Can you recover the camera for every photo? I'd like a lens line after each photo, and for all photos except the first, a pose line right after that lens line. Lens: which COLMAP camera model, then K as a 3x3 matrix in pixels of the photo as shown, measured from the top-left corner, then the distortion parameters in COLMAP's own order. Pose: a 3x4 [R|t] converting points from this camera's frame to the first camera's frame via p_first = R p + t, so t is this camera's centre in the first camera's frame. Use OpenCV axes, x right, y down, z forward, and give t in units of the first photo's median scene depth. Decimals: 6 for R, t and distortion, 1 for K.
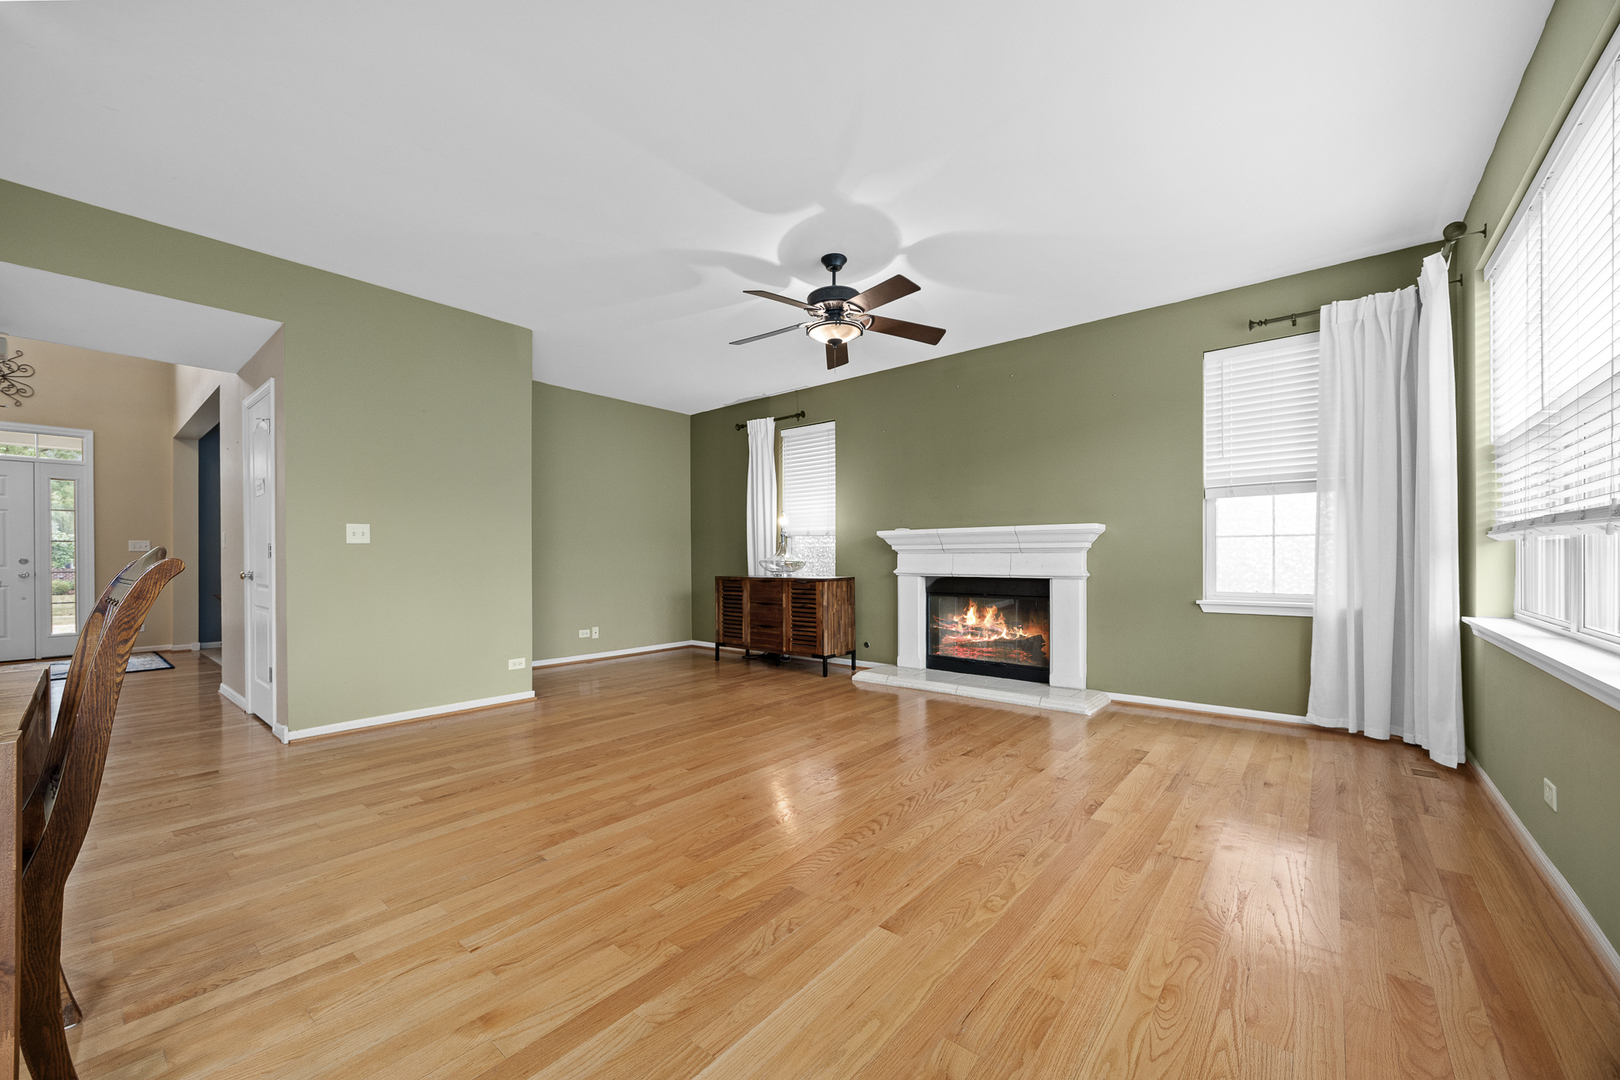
lens RADIAL K [[625.4, 0, 808.3], [0, 625.4, 557.6], [0, 0, 1]] dist [-0.001178, -0.000080]
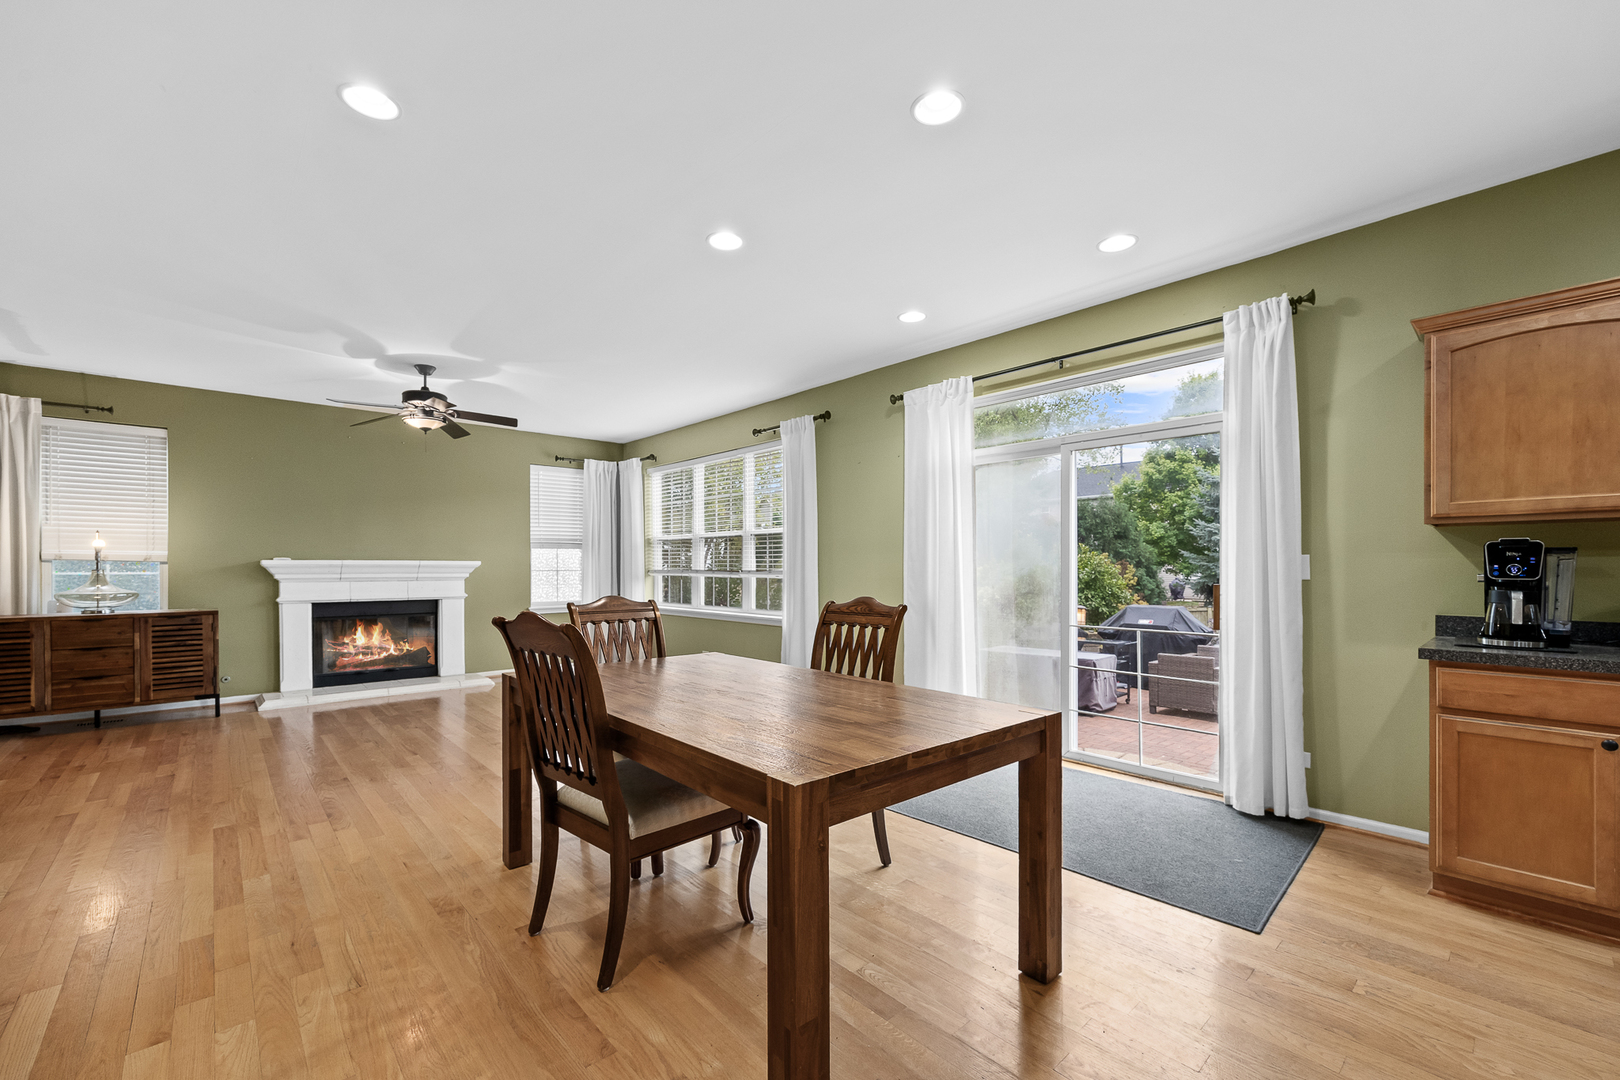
lens RADIAL K [[662.7, 0, 775.7], [0, 662.7, 569.6], [0, 0, 1]] dist [-0.002131, -0.000367]
pose [[0.167688, 0.001616, 0.985839, -0.896409], [0.002753, 0.999994, -0.002107, -0.026330], [-0.985836, 0.003068, 0.167682, 0.017750]]
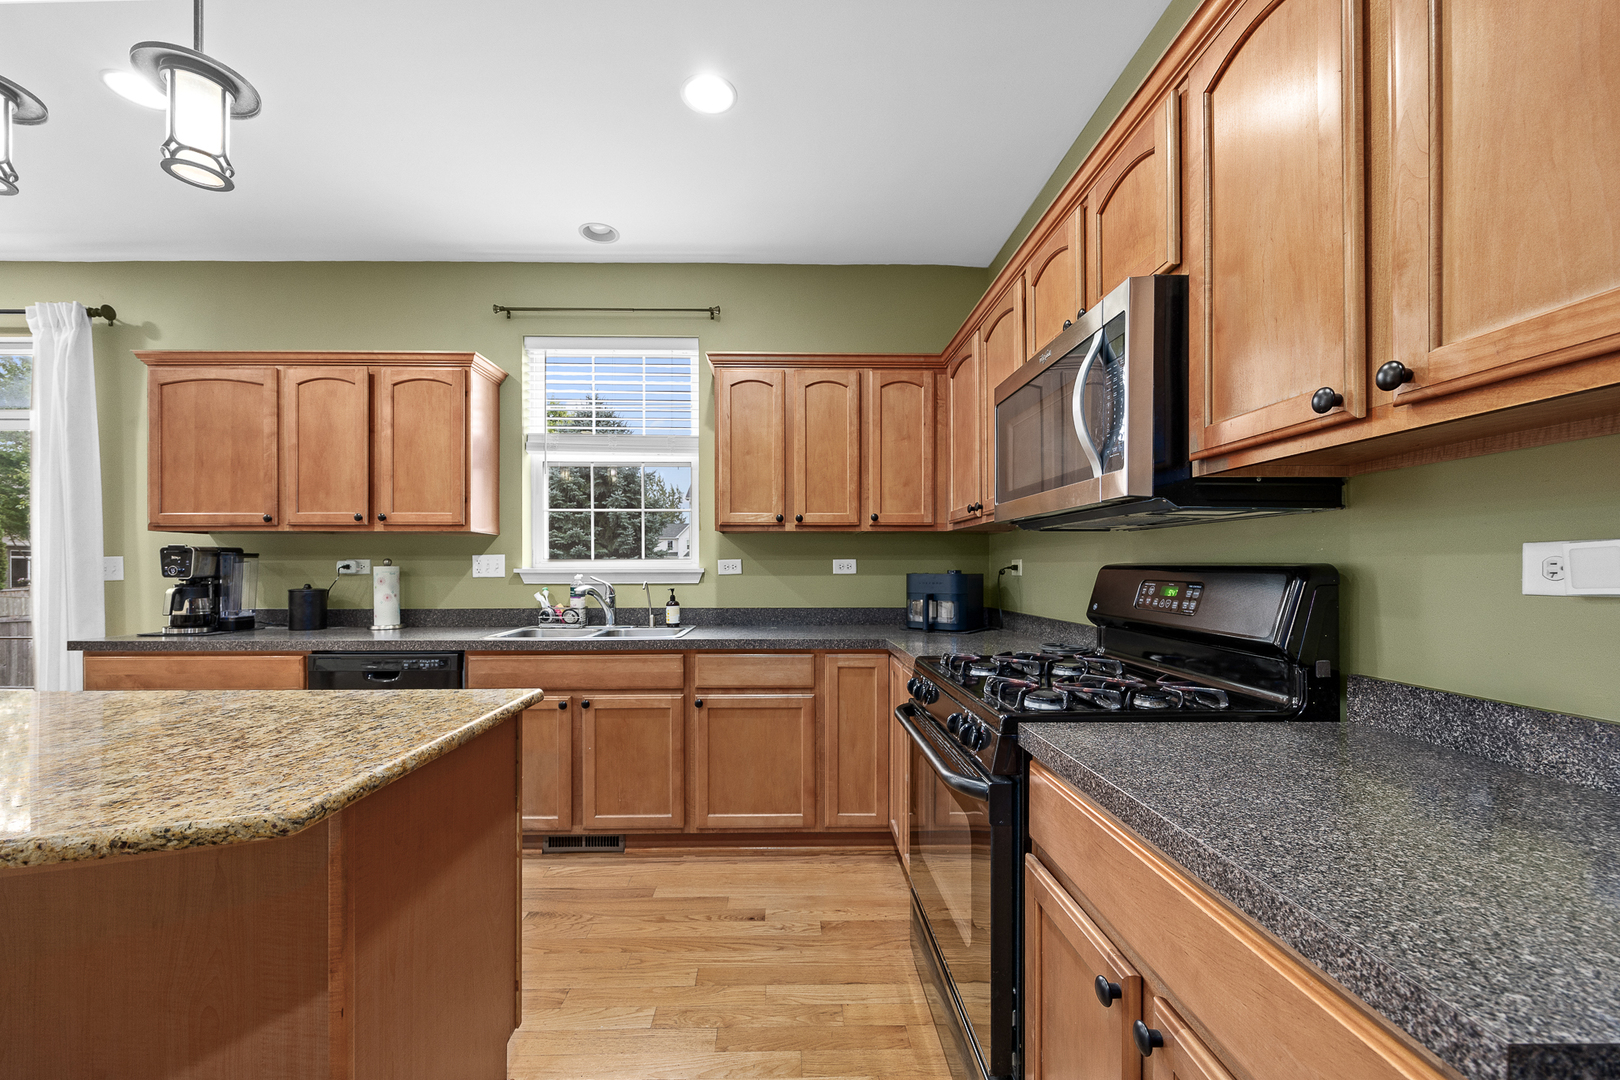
lens RADIAL K [[648.2, 0, 797.7], [0, 648.2, 562.2], [0, 0, 1]] dist [-0.002422, -0.000213]
pose [[-0.651749, 0.004940, 0.758419, -1.126421], [0.007677, 0.999971, 0.000083, -0.029289], [-0.758396, 0.005877, -0.651768, -0.468579]]
